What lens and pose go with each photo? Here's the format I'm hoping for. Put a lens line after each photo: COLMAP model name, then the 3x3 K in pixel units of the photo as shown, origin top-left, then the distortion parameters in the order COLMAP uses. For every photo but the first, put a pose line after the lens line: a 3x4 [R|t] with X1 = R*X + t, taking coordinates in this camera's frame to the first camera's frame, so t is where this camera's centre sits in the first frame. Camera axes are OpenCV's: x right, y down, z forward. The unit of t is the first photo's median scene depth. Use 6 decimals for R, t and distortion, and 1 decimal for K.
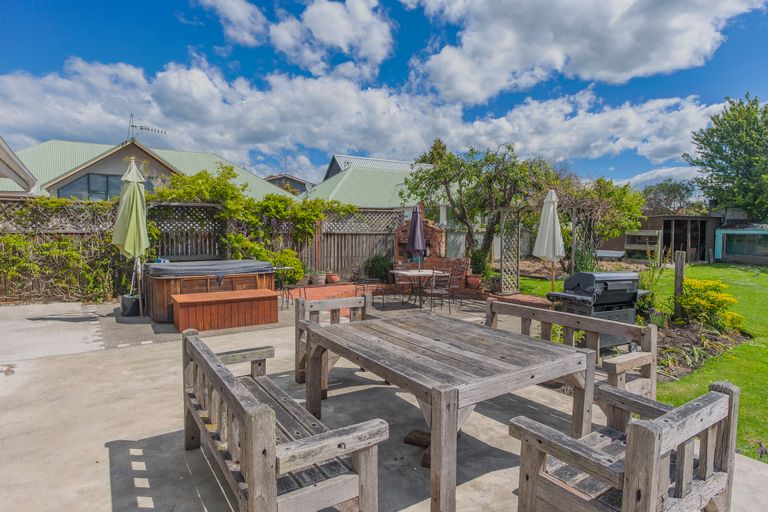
lens RADIAL K [[453.1, 0, 392.5], [0, 453.1, 230.6], [0, 0, 1]] dist [-0.009266, -0.004467]
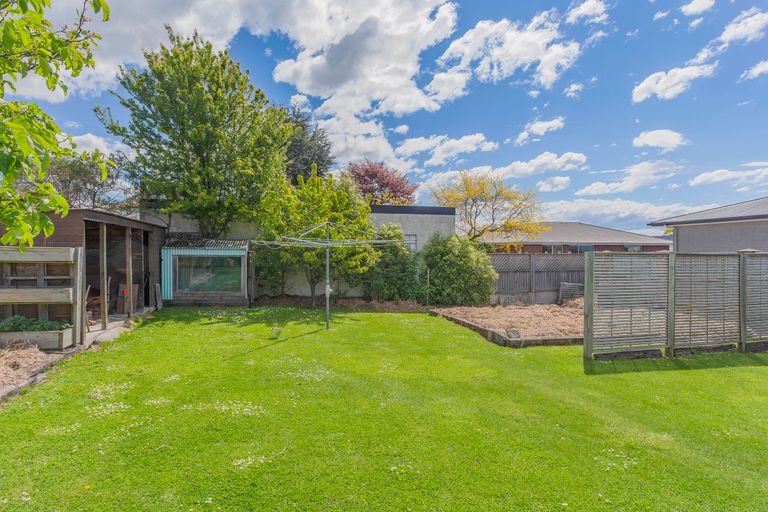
lens RADIAL K [[453.1, 0, 383.8], [0, 453.1, 257.0], [0, 0, 1]] dist [-0.009266, -0.004467]
pose [[0.343052, -0.008547, 0.939278, 0.440133], [-0.000593, 0.999956, 0.009316, 0.004930], [-0.939316, -0.003753, 0.343032, 0.852249]]
